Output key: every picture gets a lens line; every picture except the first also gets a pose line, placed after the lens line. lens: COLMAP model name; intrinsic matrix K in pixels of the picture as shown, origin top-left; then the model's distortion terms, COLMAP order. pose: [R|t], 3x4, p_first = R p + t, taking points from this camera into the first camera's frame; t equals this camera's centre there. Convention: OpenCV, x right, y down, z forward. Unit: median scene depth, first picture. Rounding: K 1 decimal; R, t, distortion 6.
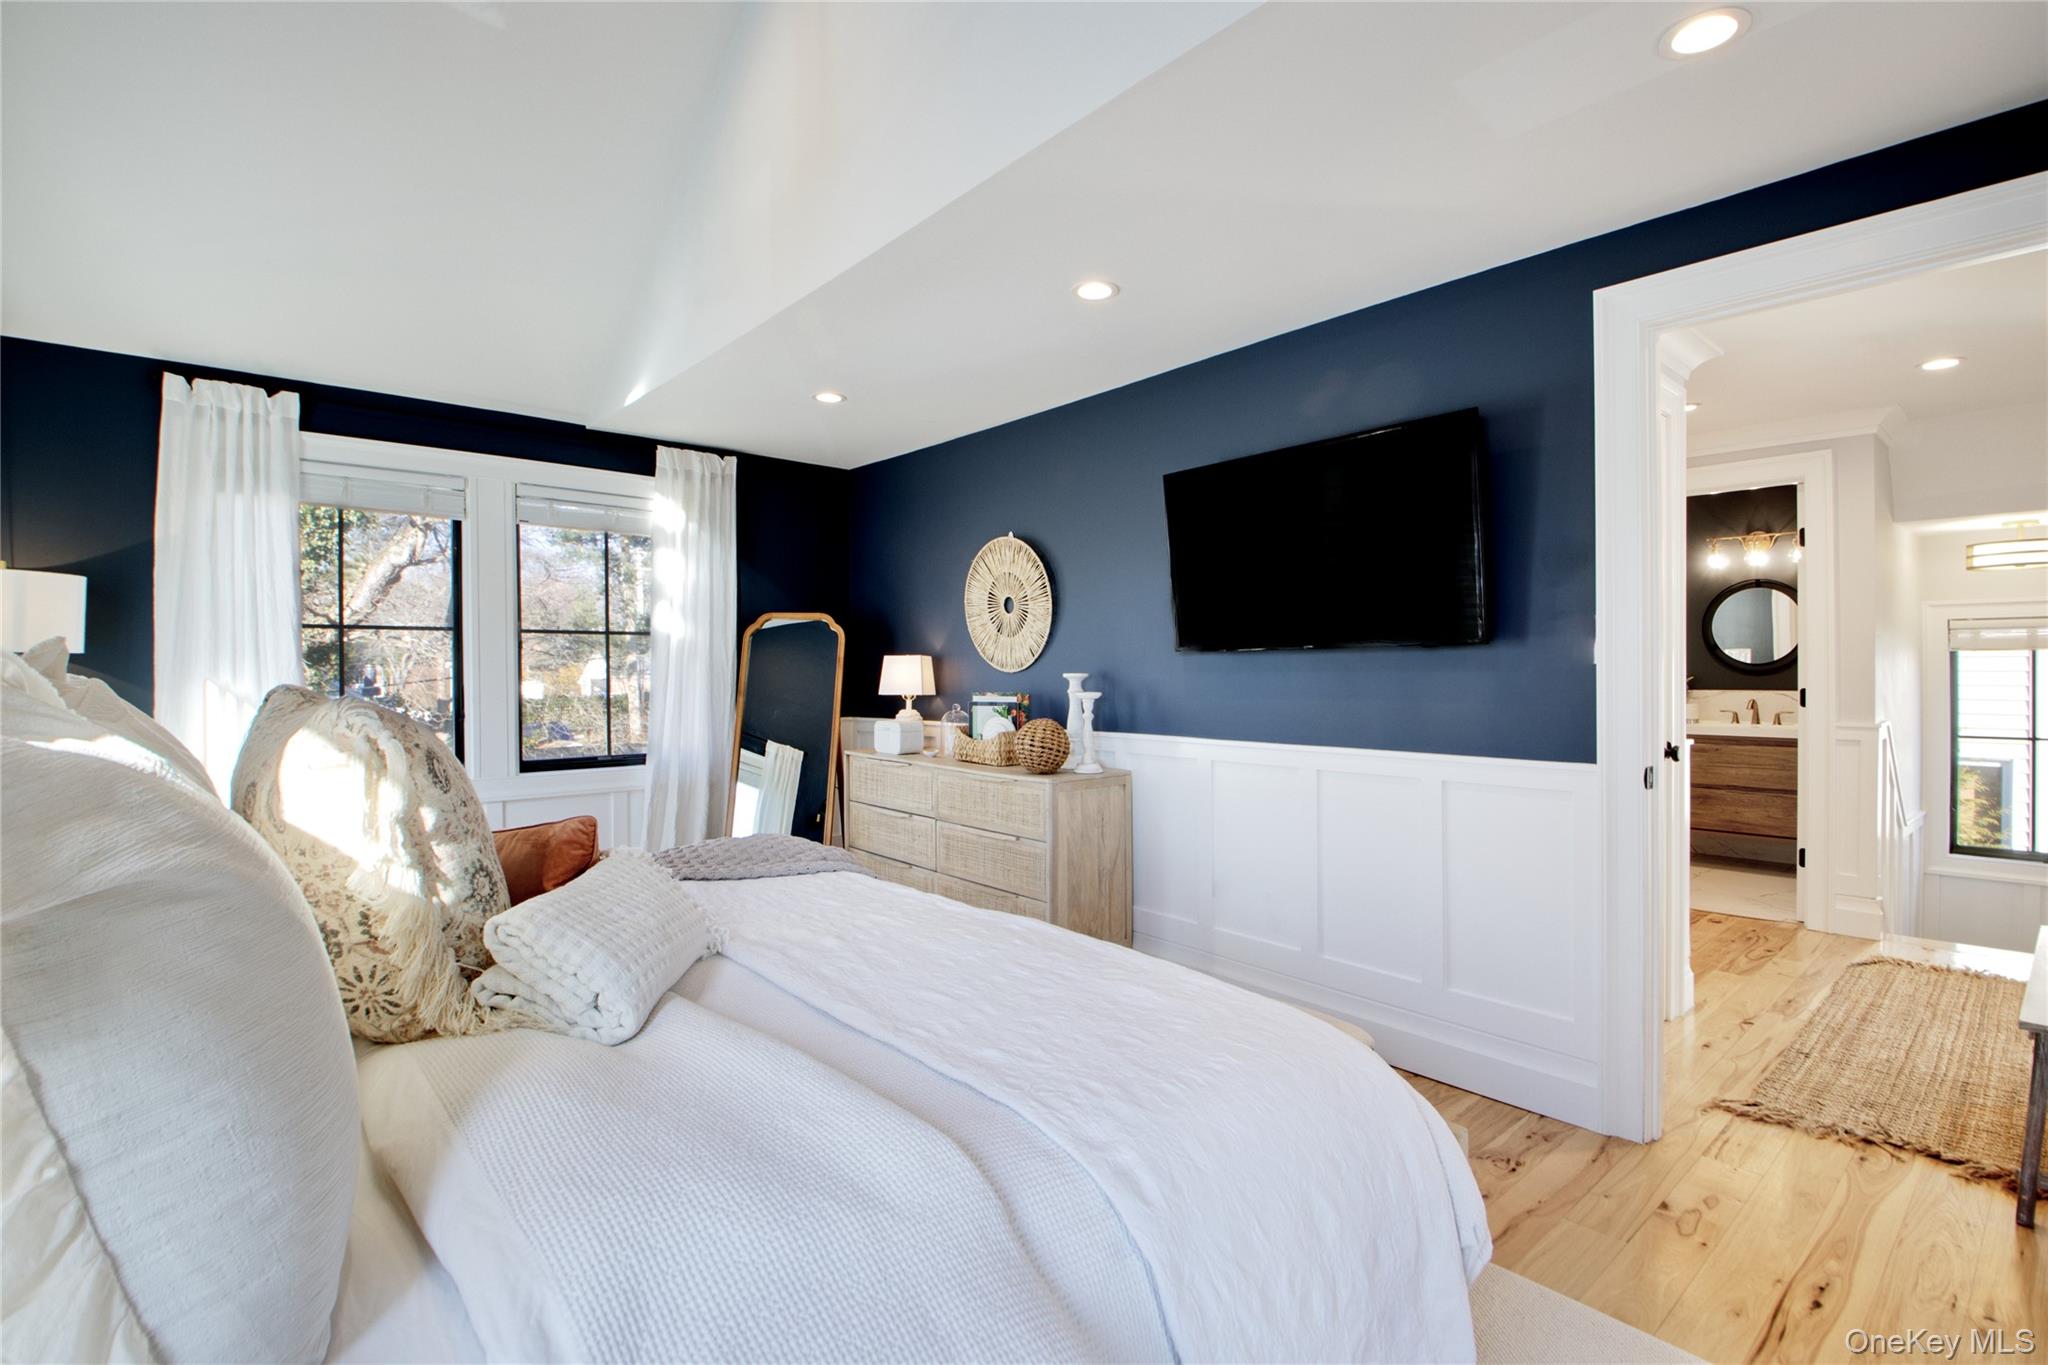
lens RADIAL K [[950.3, 0, 1019.3], [0, 950.3, 680.3], [0, 0, 1]] dist [-0.024829, -0.005217]
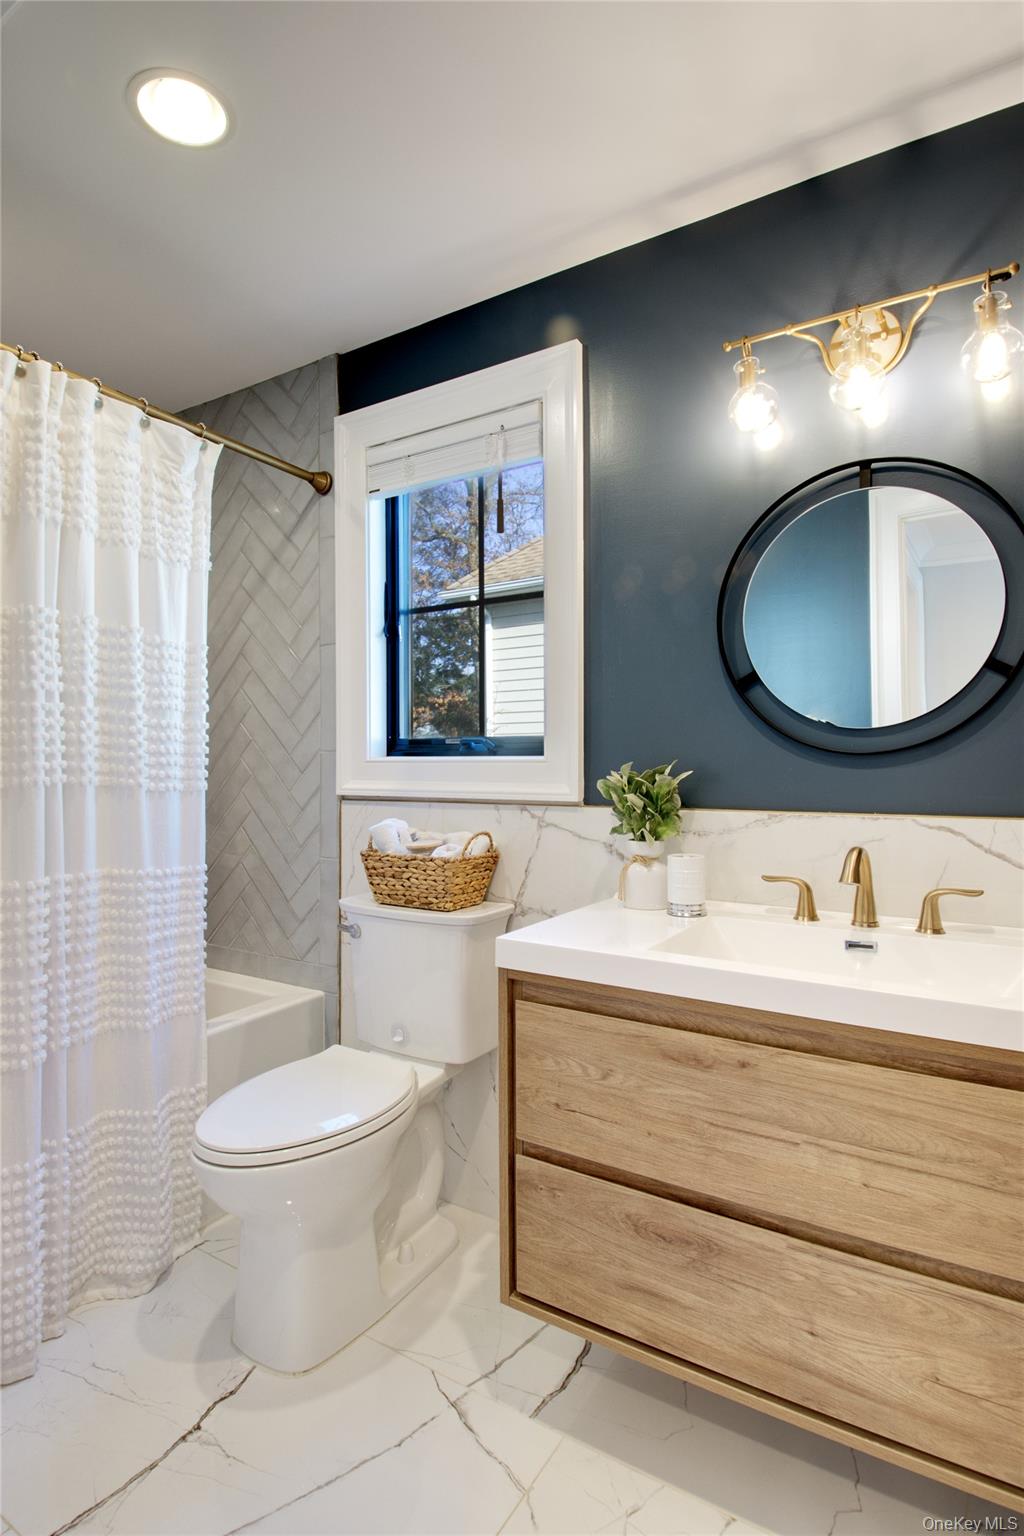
lens RADIAL K [[820.1, 0, 513.3], [0, 820.1, 762.8], [0, 0, 1]] dist [-0.005152, -0.000555]
pose [[0.952746, -0.003963, 0.303744, 0.604765], [0.007491, 0.999917, -0.010452, -0.004657], [-0.303677, 0.012233, 0.952696, 0.787291]]
